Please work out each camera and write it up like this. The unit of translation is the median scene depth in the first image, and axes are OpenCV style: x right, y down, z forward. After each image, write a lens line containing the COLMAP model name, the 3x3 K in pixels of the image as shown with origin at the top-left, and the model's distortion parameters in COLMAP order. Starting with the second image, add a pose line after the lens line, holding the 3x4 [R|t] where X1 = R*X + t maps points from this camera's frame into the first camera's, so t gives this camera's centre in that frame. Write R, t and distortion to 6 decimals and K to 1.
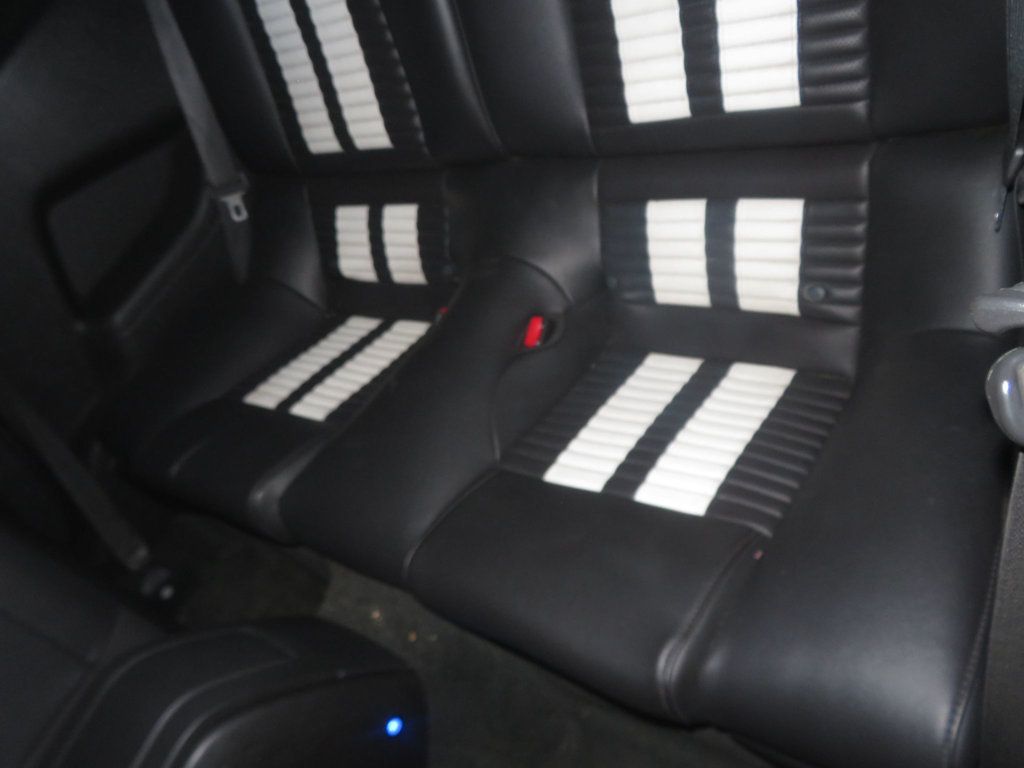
lens RADIAL K [[752.6, 0, 512.0], [0, 752.6, 384.0], [0, 0, 1]] dist [-0.005427, 0.008353]
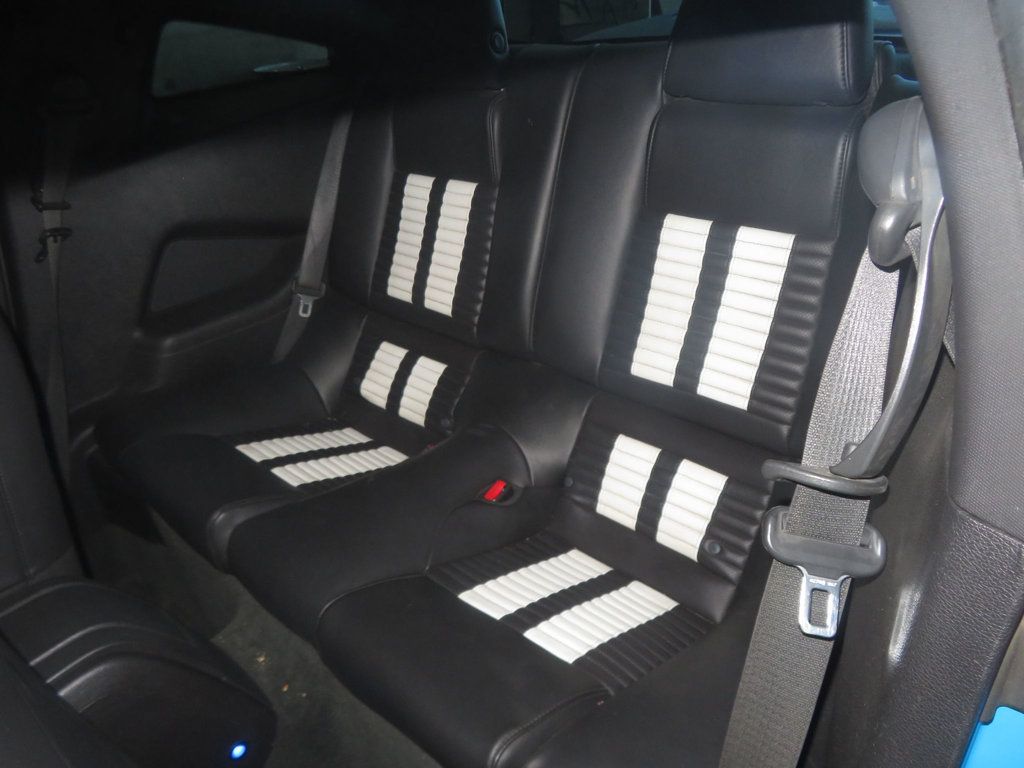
lens RADIAL K [[752.6, 0, 512.0], [0, 752.6, 384.0], [0, 0, 1]] dist [-0.005427, 0.008353]
pose [[0.903364, 0.428873, 0.000869, -0.021460], [-0.407946, 0.859907, -0.306824, 0.143094], [-0.132336, 0.276819, 0.951766, -0.207236]]
